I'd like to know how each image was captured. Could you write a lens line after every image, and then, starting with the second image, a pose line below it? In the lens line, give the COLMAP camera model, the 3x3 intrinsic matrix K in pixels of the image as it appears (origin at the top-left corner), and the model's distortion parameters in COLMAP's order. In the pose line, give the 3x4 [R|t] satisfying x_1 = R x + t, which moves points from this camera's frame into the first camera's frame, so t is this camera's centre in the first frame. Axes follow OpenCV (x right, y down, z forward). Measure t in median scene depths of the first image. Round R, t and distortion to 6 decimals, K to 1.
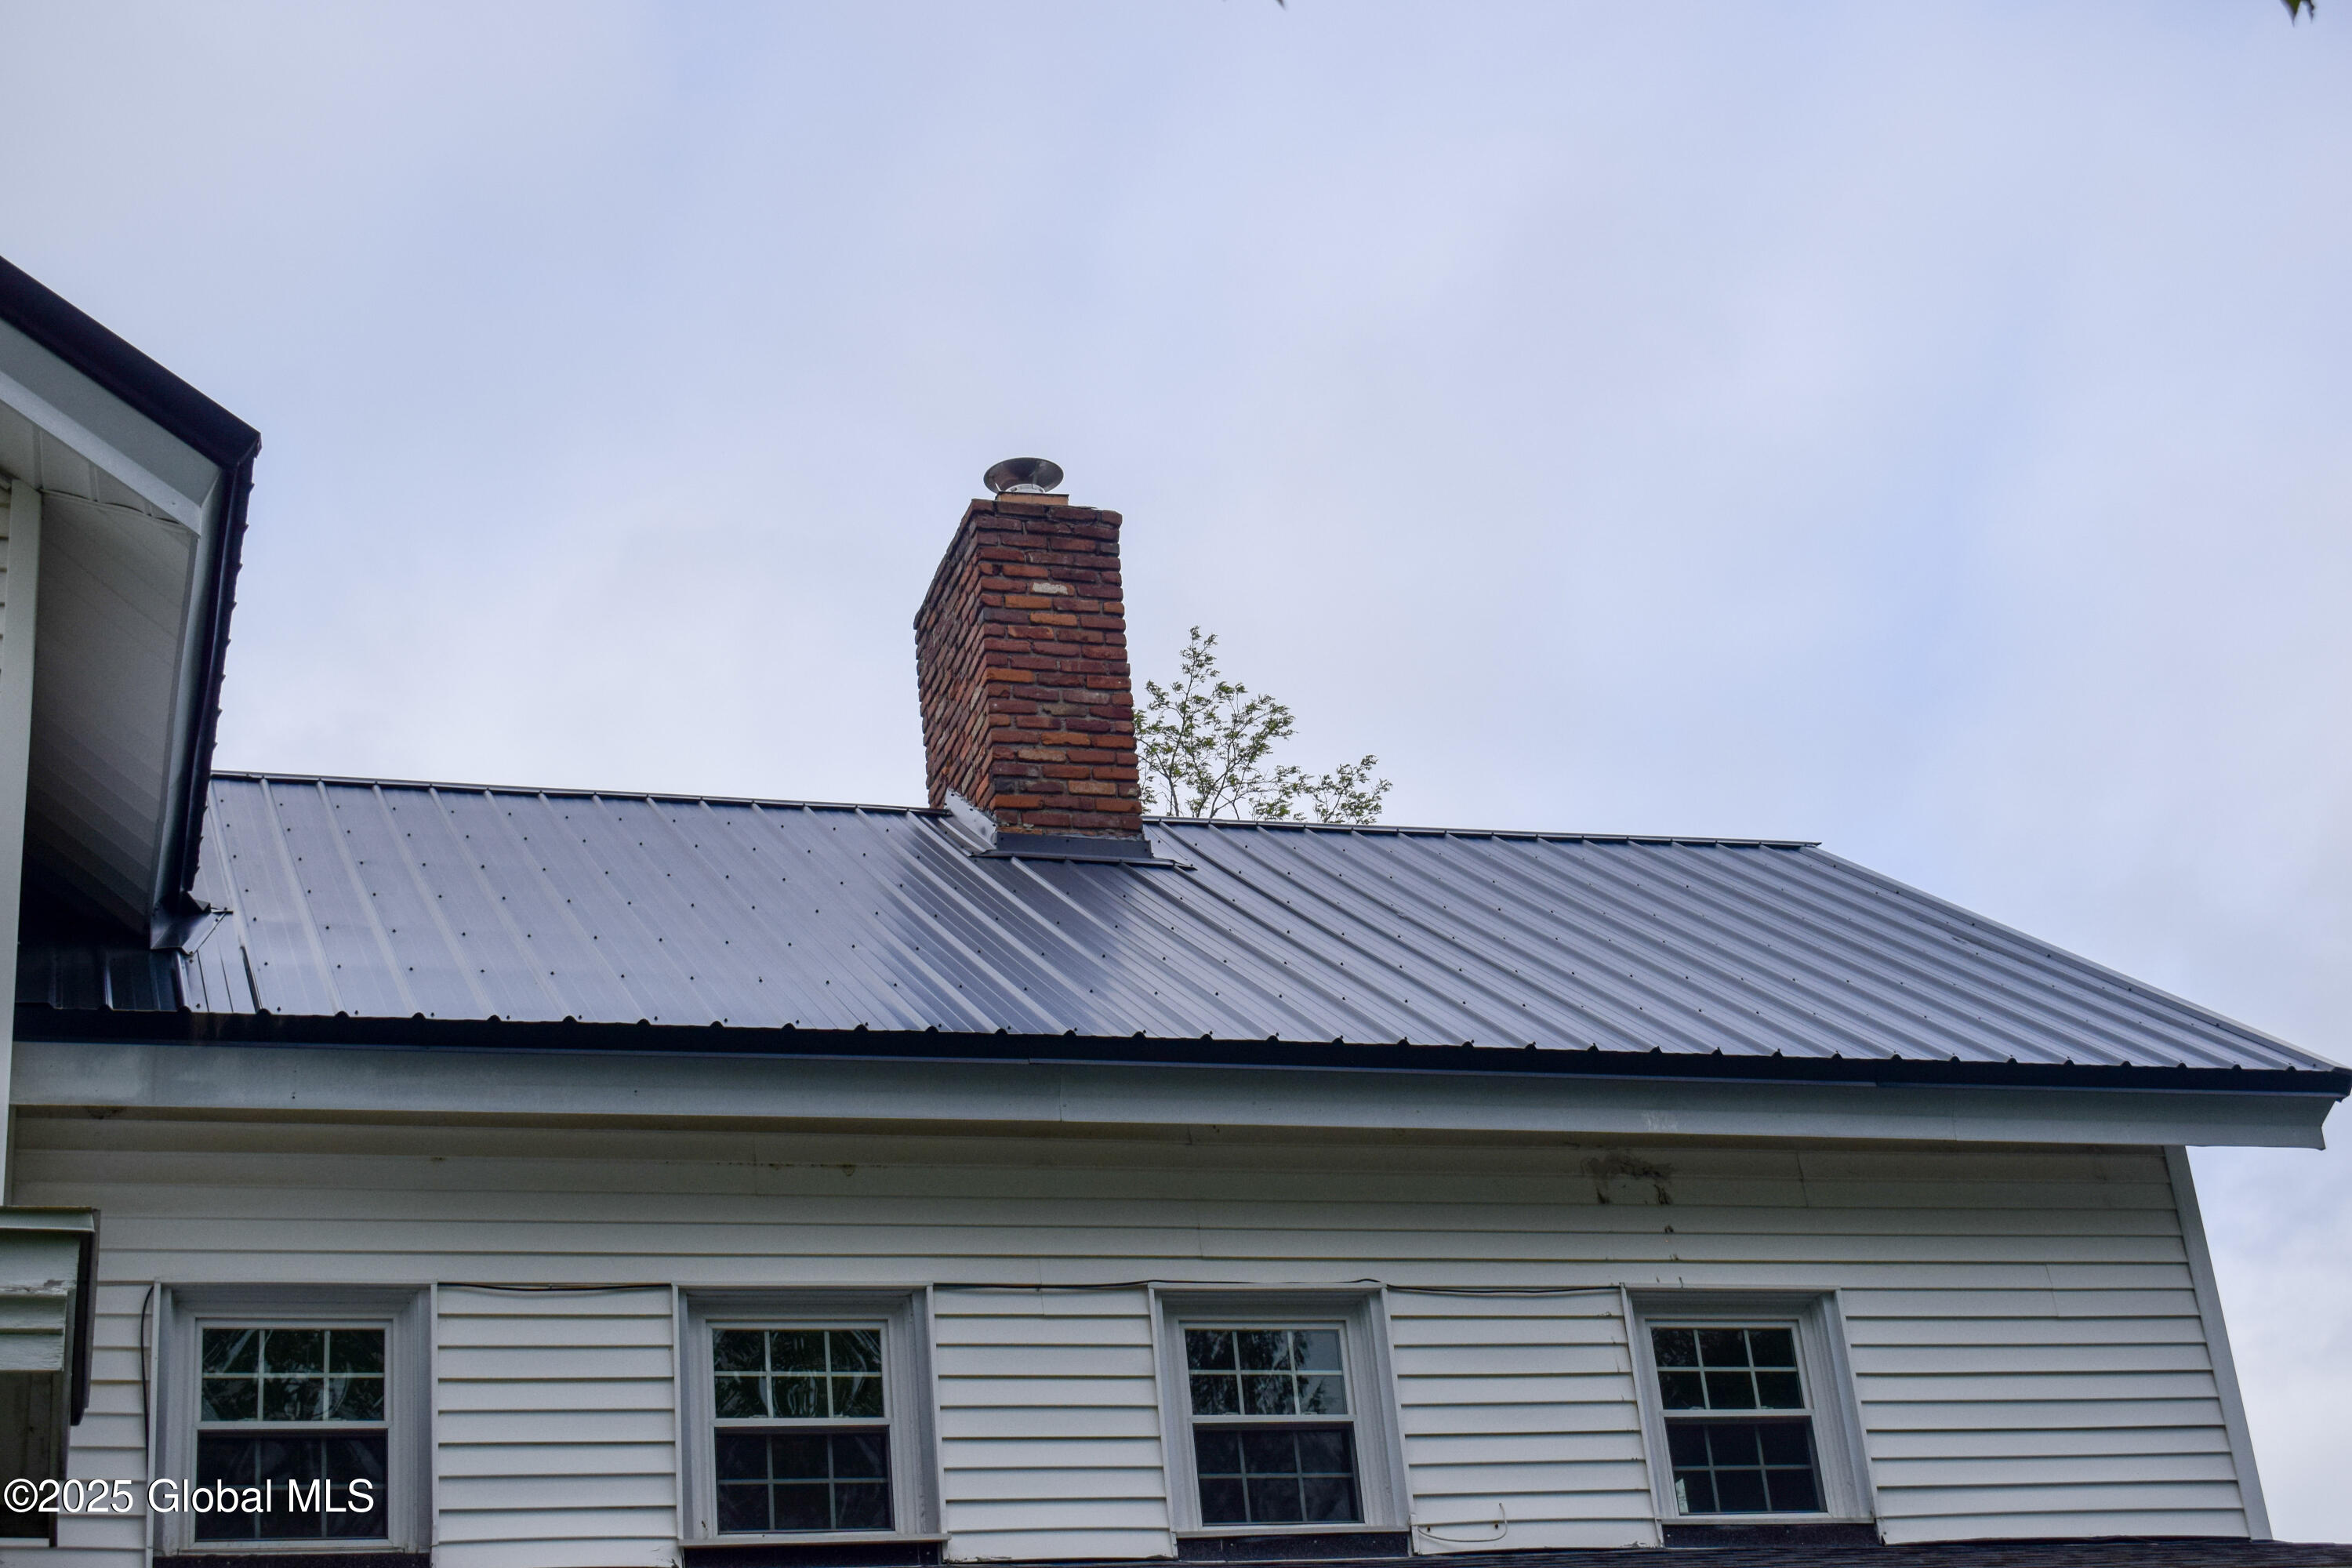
lens RADIAL K [[3588.9, 0, 1180.3], [0, 3588.9, 789.6], [0, 0, 1]] dist [-0.006116, 0.000000]
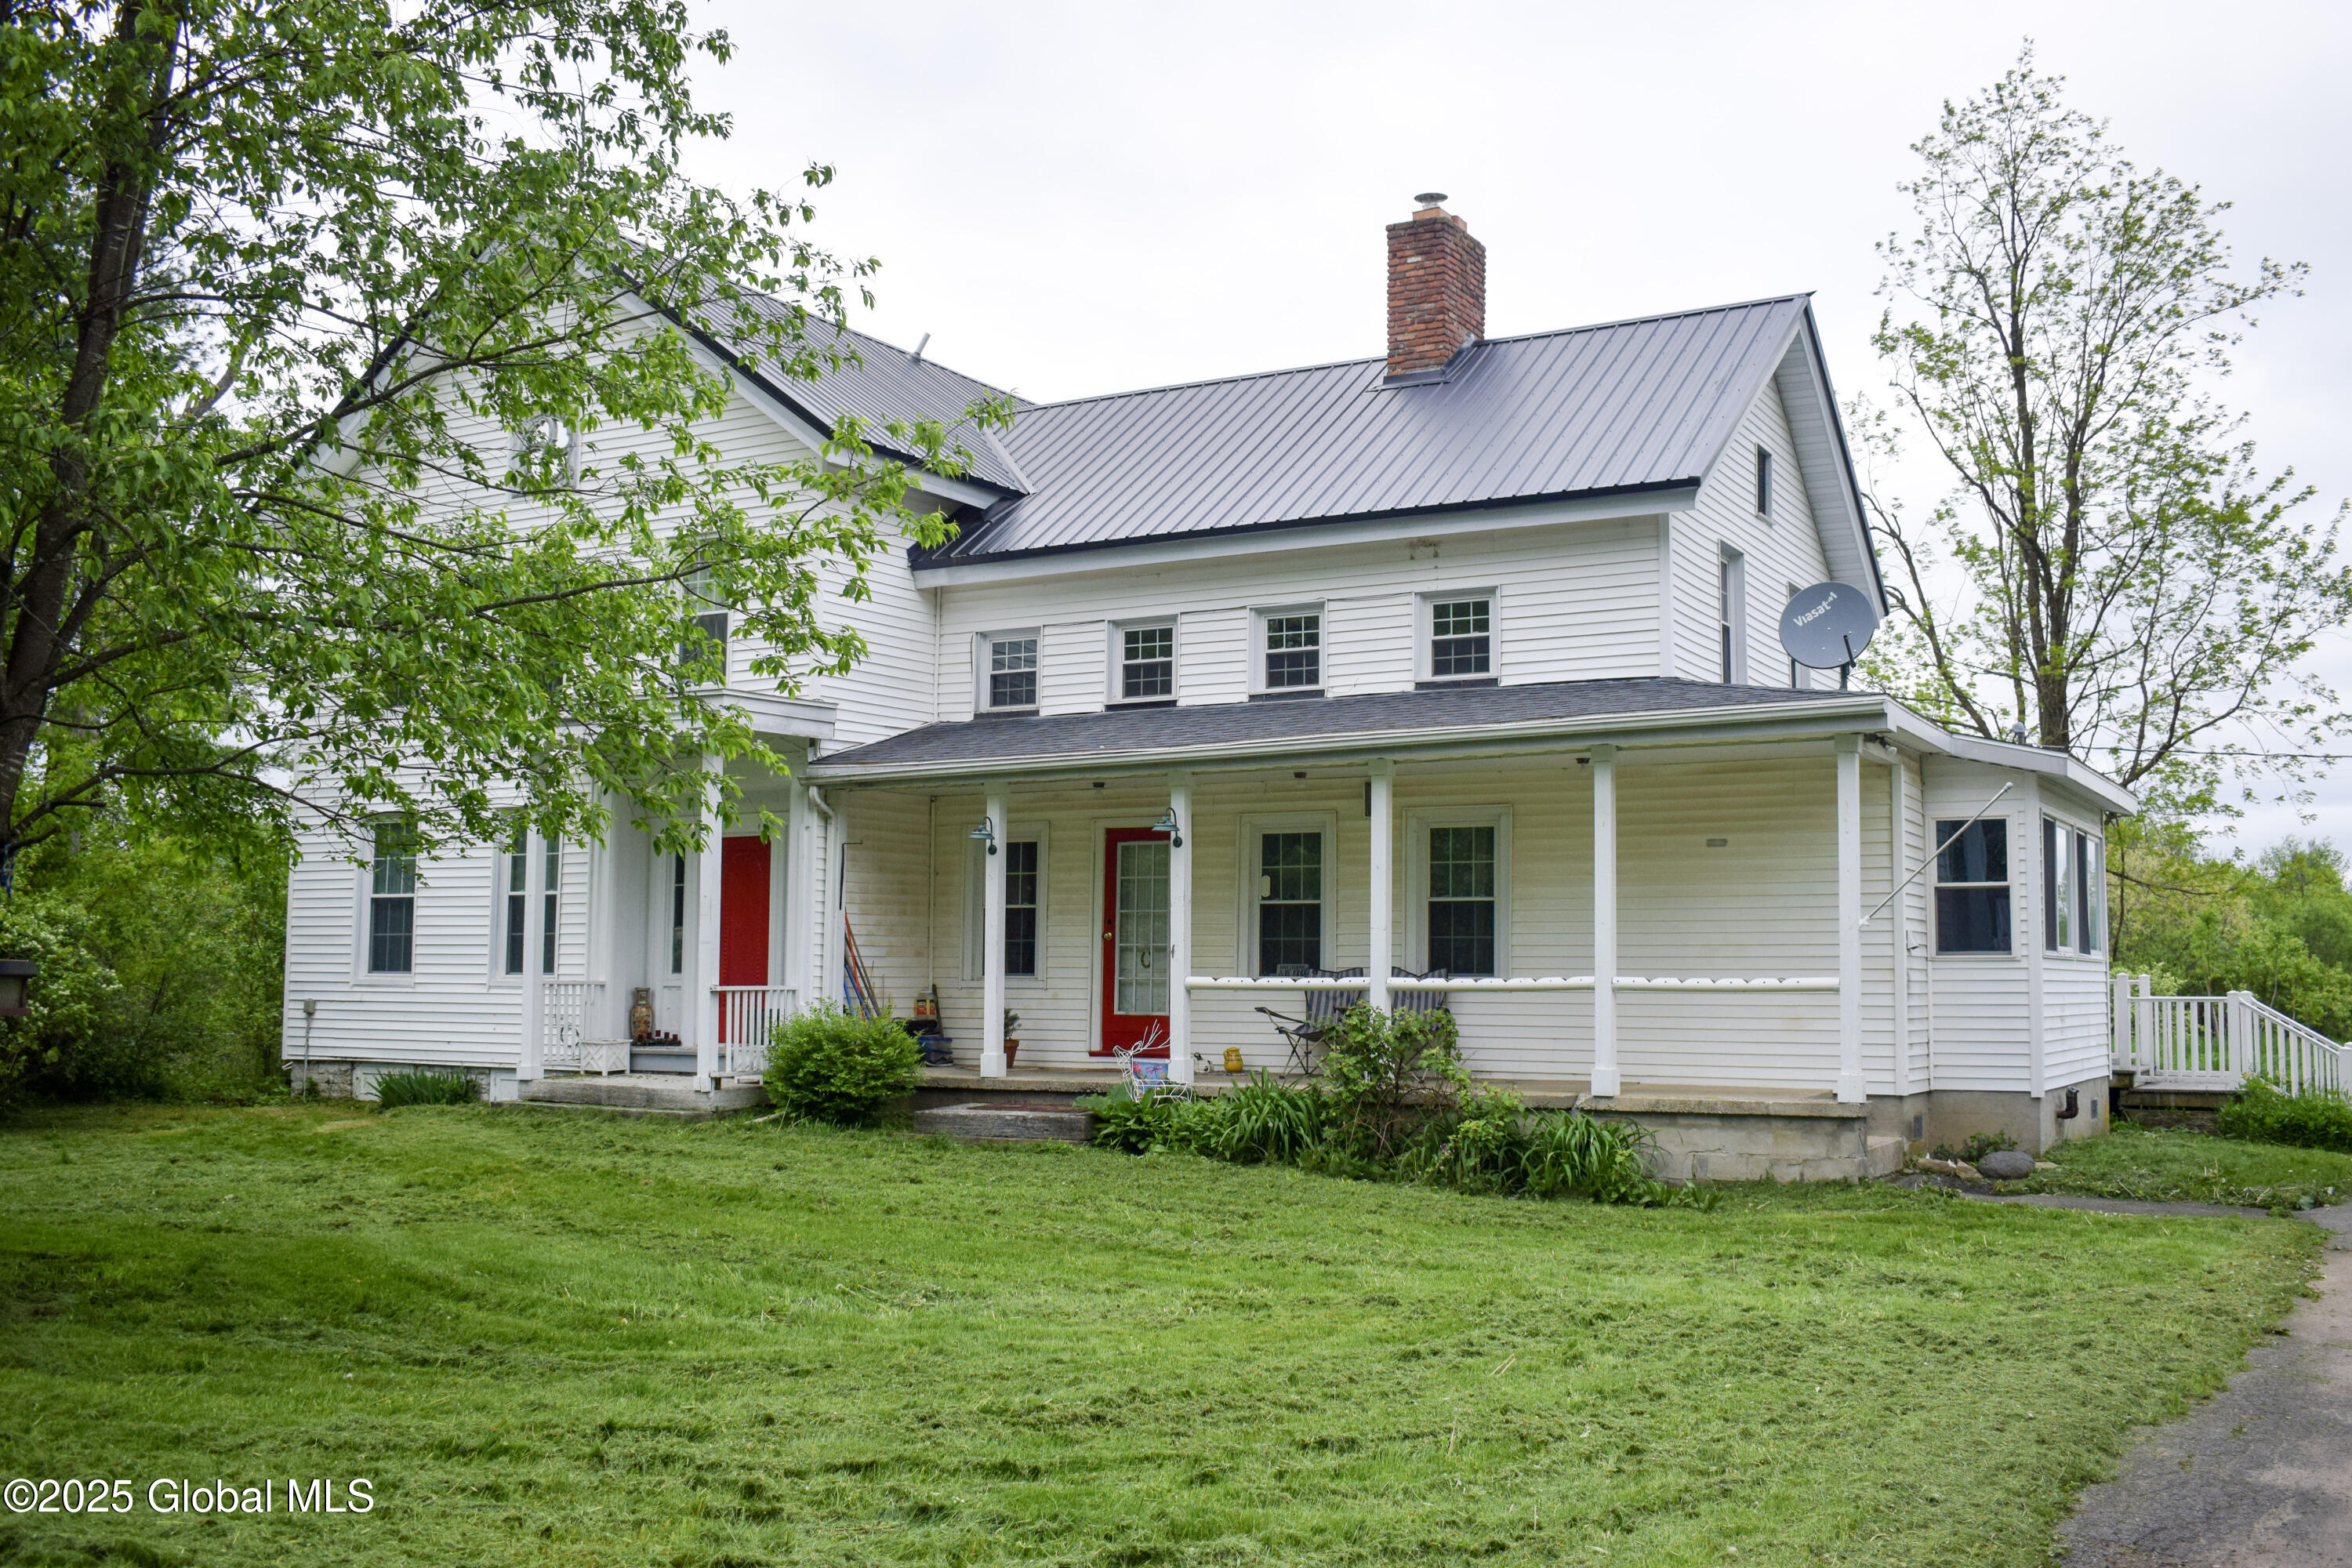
lens RADIAL K [[2245.1, 0, 1190.5], [0, 2245.1, 779.7], [0, 0, 1]] dist [-0.099955, 0.000000]
pose [[0.675602, 0.030954, -0.736617, 1.228840], [0.250546, 0.930018, 0.268874, -0.217288], [0.693390, -0.366208, 0.620566, -0.188454]]
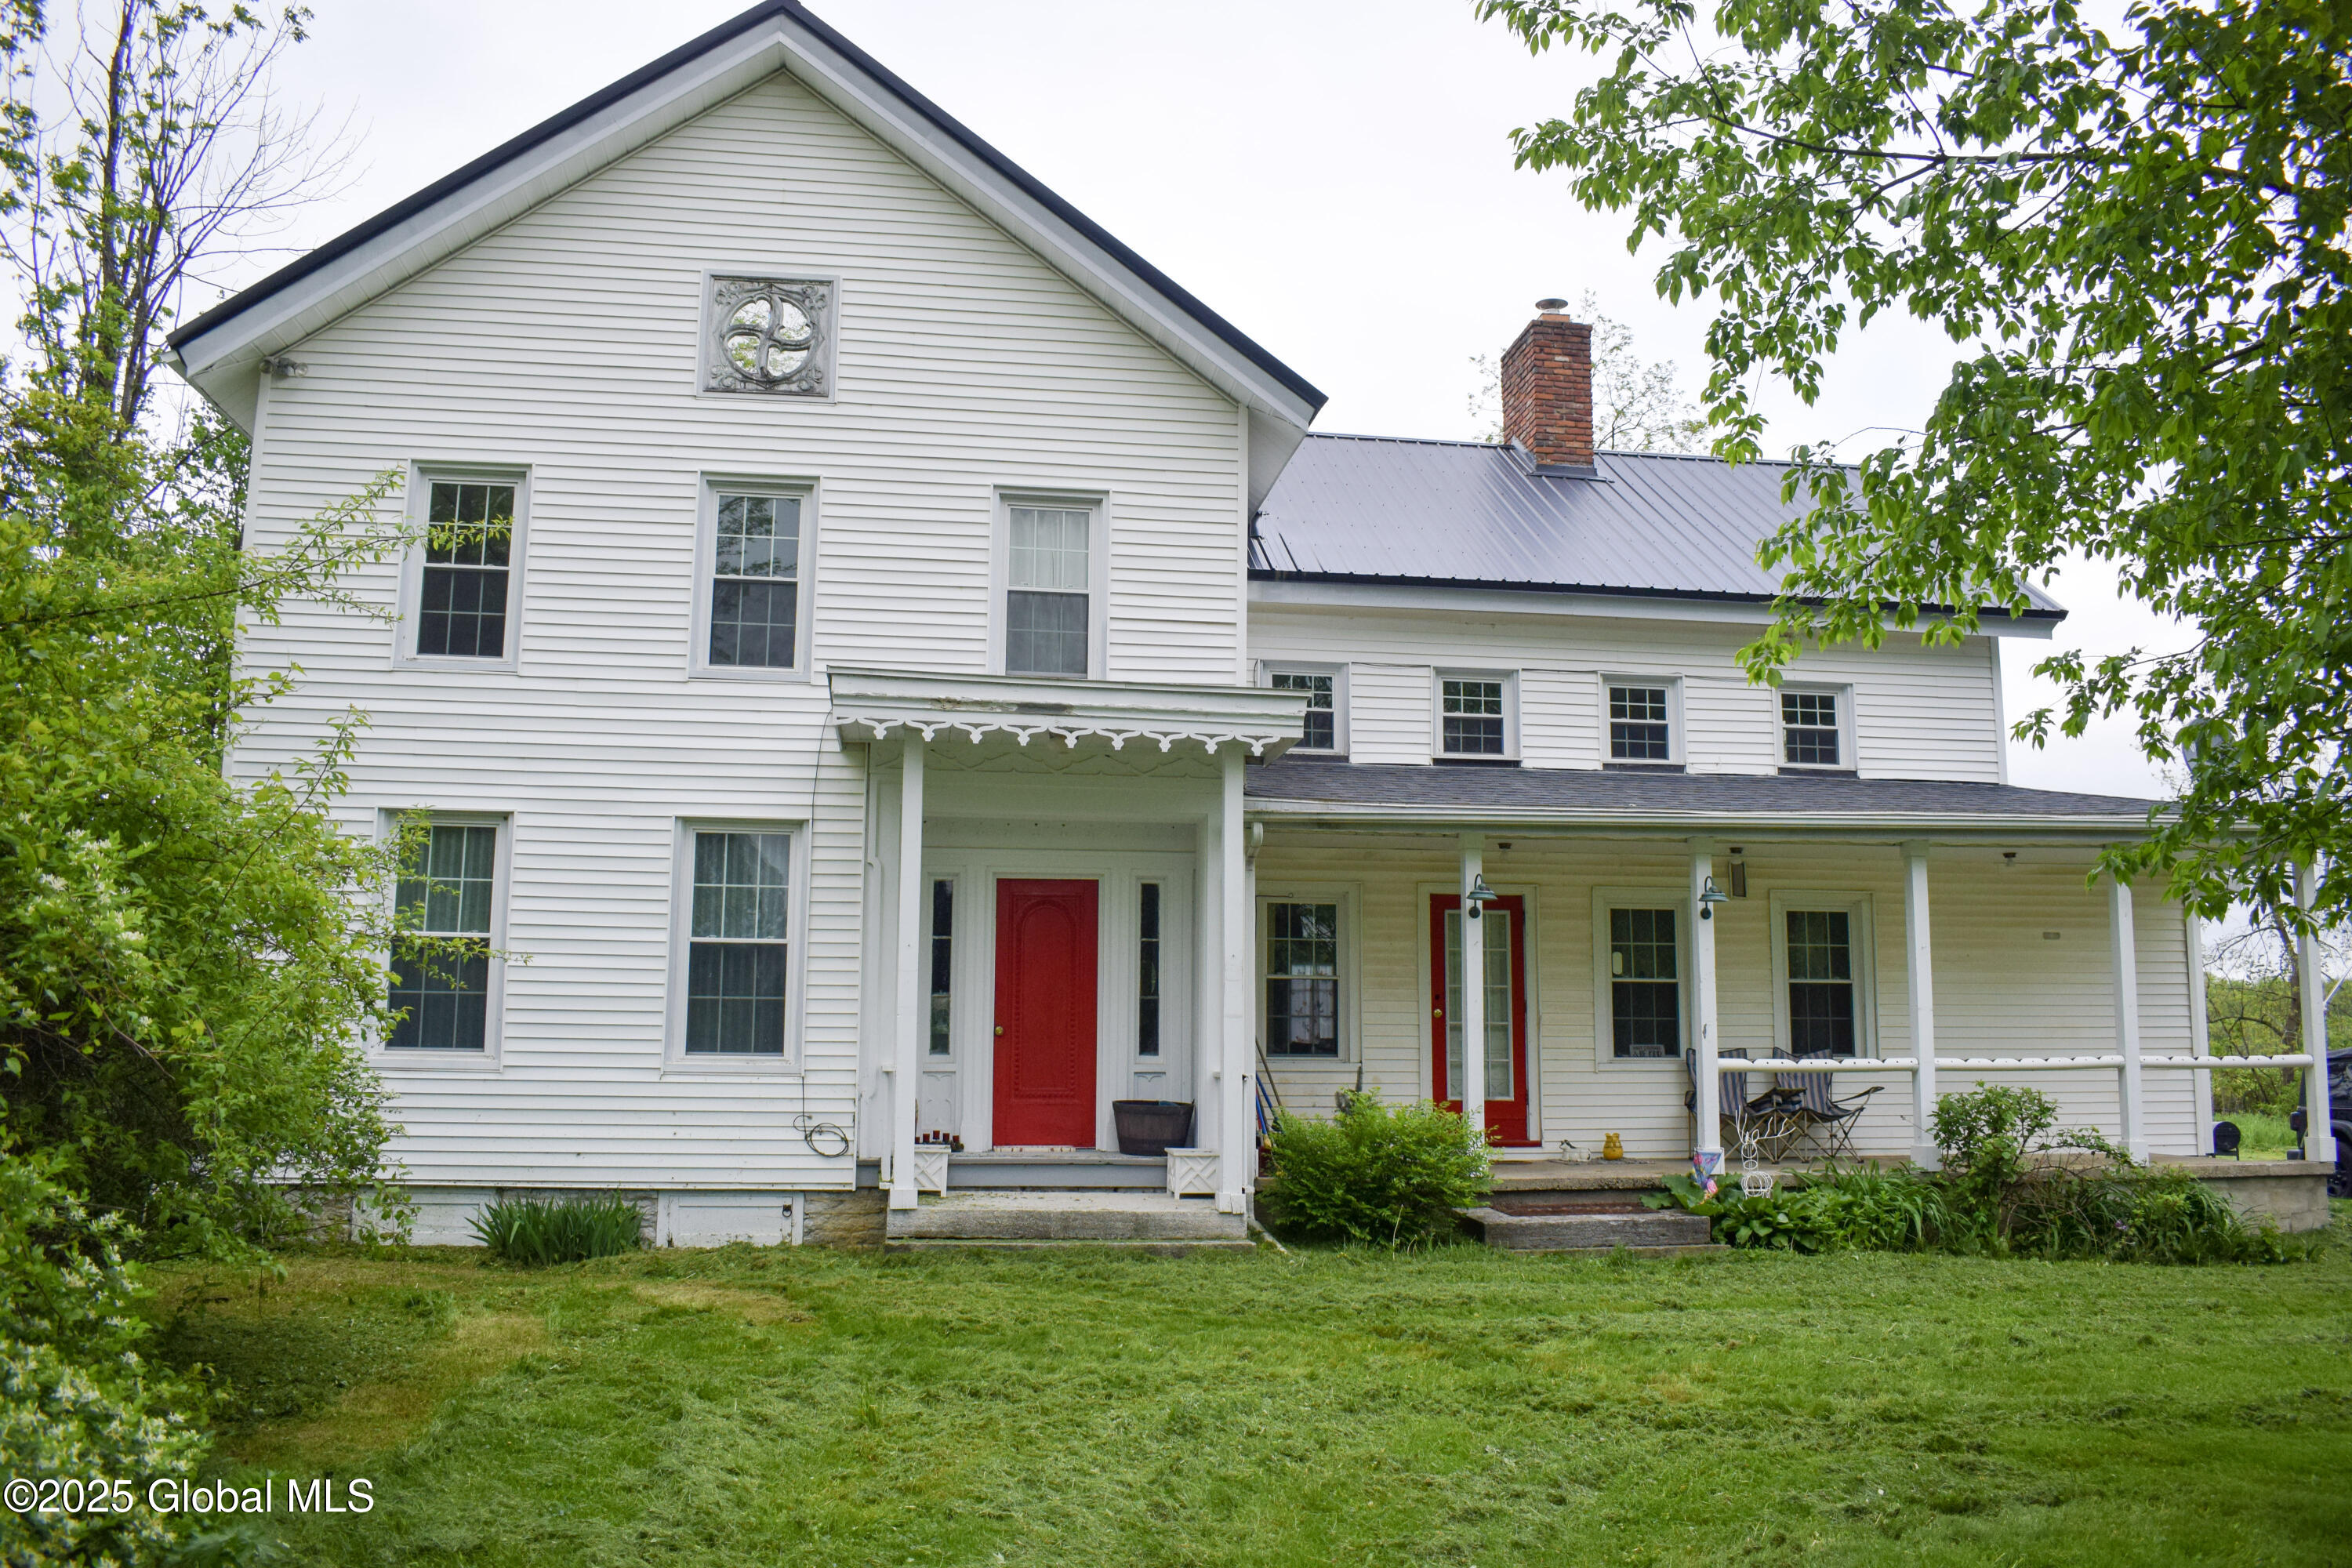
lens RADIAL K [[1837.4, 0, 1192.6], [0, 1837.4, 784.7], [0, 0, 1]] dist [-0.095845, 0.004074]
pose [[0.982961, 0.074030, -0.168247, -0.069191], [-0.022523, 0.956923, 0.289465, -0.171187], [0.182429, -0.280744, 0.942286, -0.390204]]
